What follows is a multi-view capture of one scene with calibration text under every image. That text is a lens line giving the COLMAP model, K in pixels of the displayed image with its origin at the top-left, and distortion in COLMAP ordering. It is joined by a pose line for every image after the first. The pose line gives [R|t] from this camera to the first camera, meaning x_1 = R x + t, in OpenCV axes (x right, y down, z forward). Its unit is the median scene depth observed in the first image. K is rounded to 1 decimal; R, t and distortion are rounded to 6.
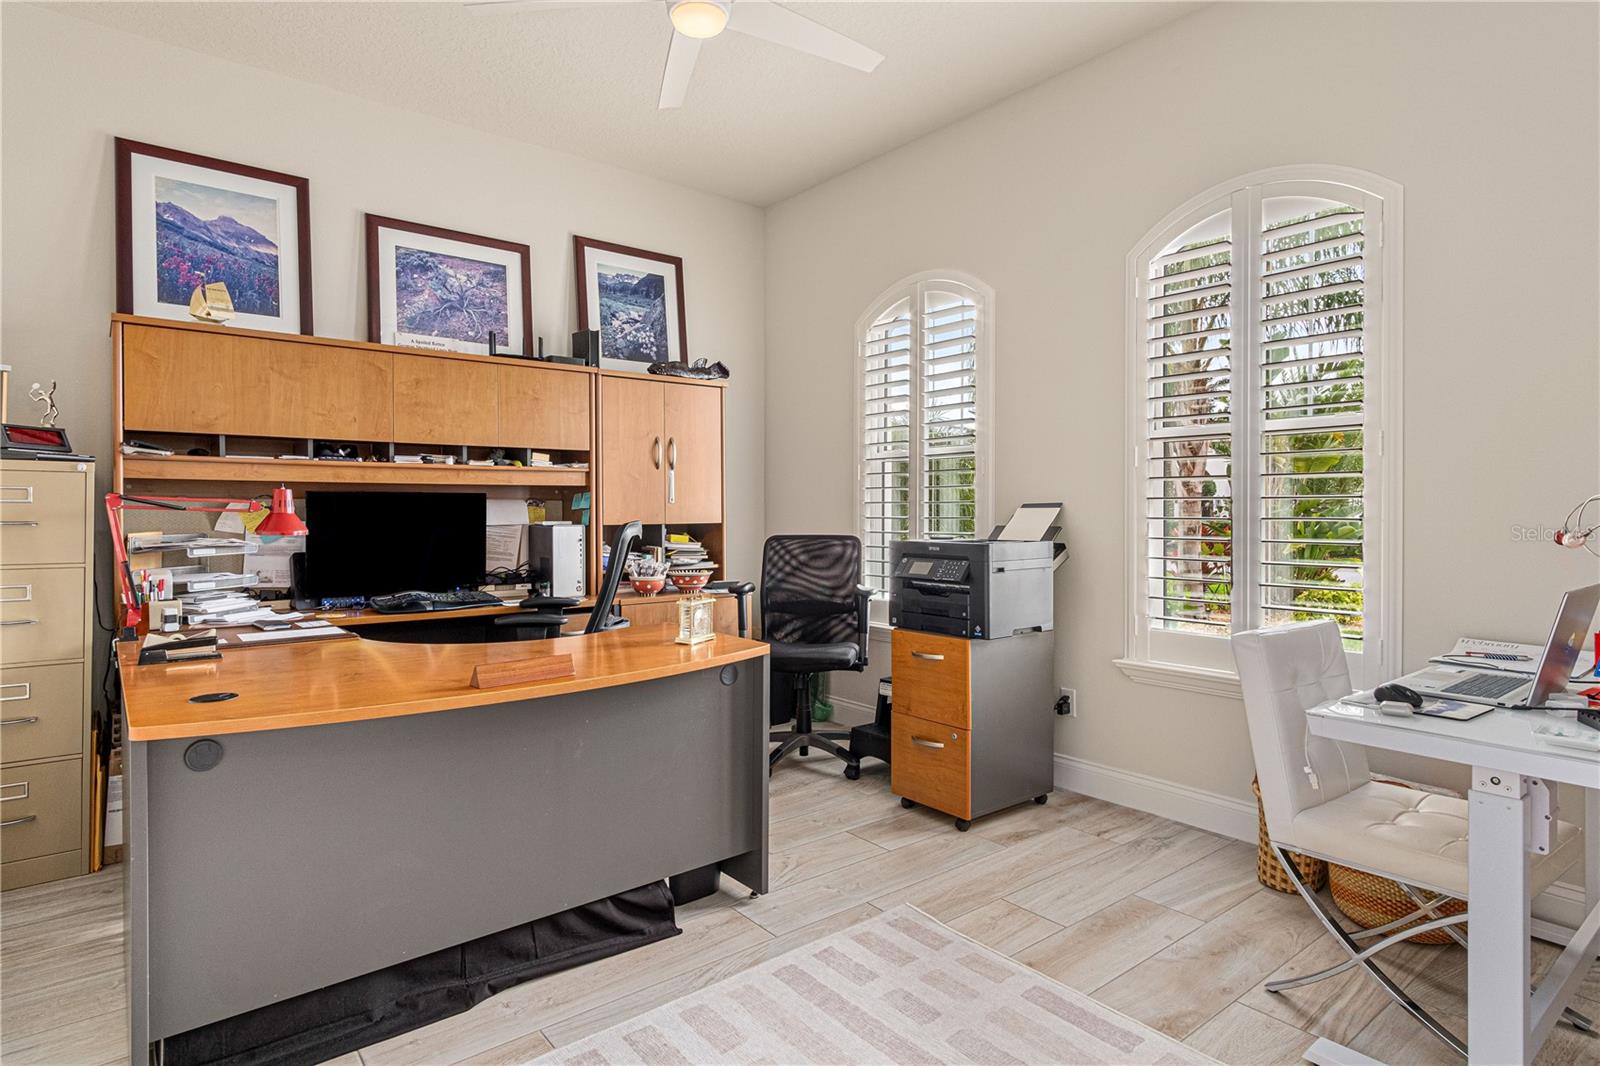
lens RADIAL K [[854.1, 0, 805.3], [0, 854.1, 541.3], [0, 0, 1]] dist [-0.000016, 0.000444]
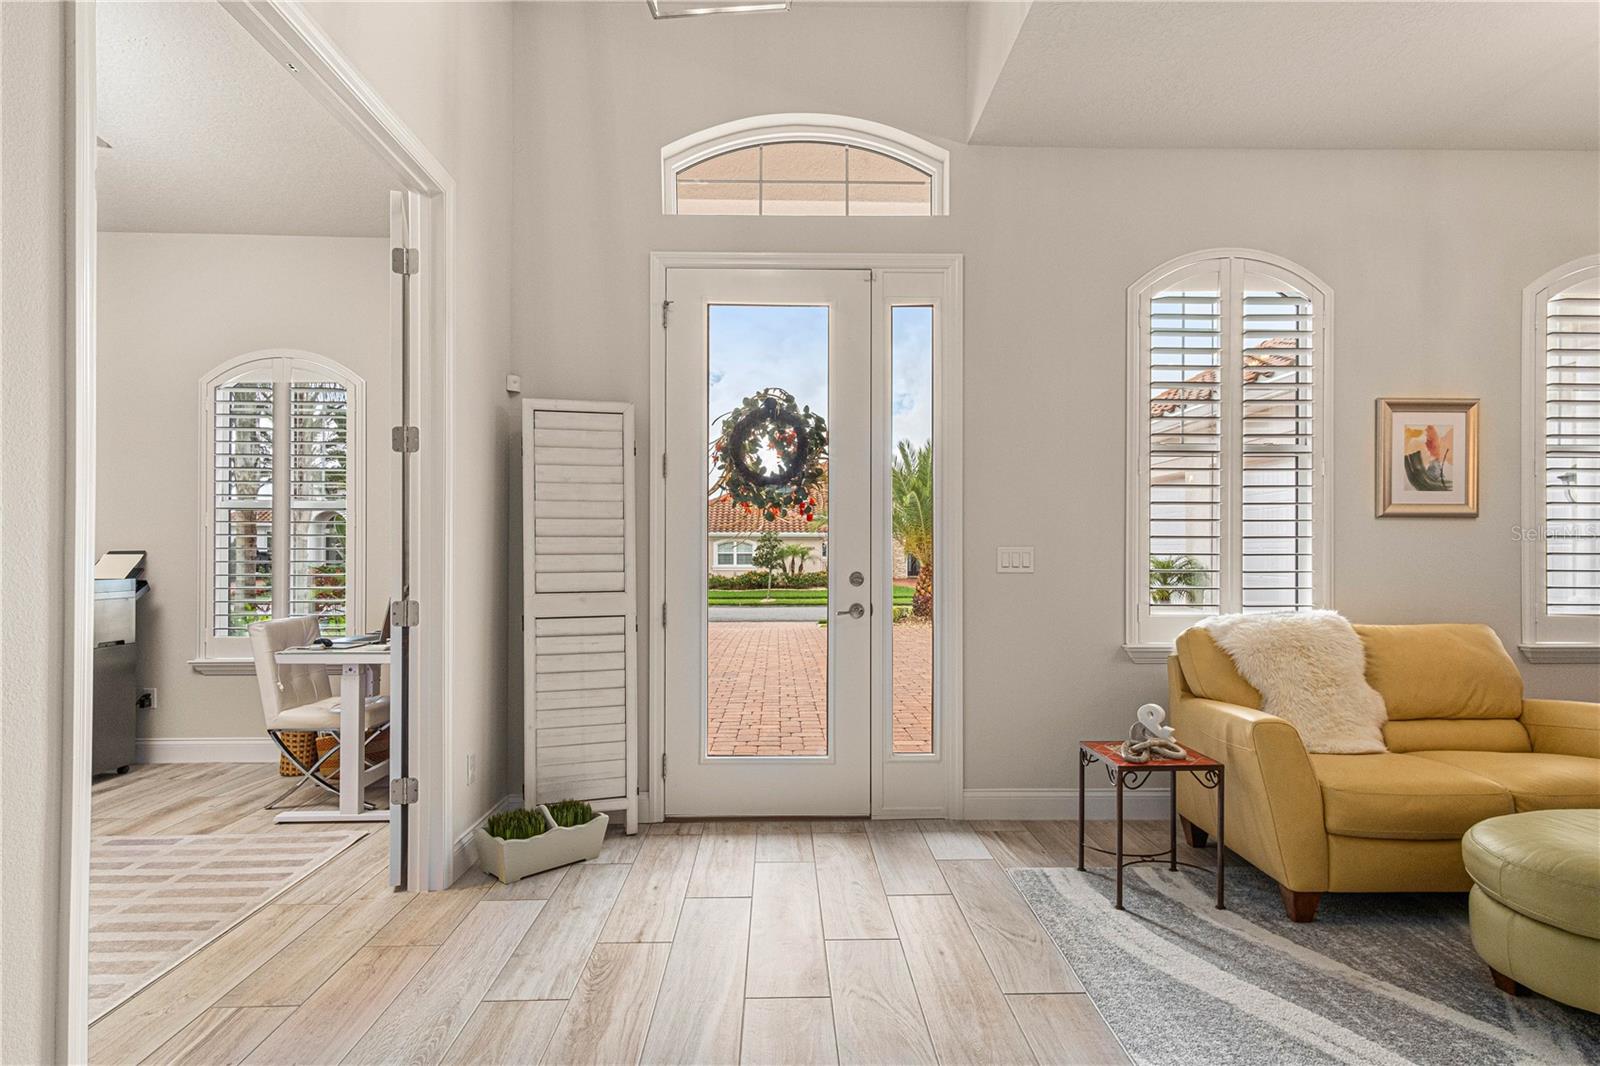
lens RADIAL K [[854.1, 0, 805.3], [0, 854.1, 541.3], [0, 0, 1]] dist [-0.000016, 0.000444]
pose [[0.598263, 0.019325, 0.801067, -0.168540], [0.023783, 0.998840, -0.041858, 0.022960], [-0.800947, 0.044094, 0.597110, -0.689400]]
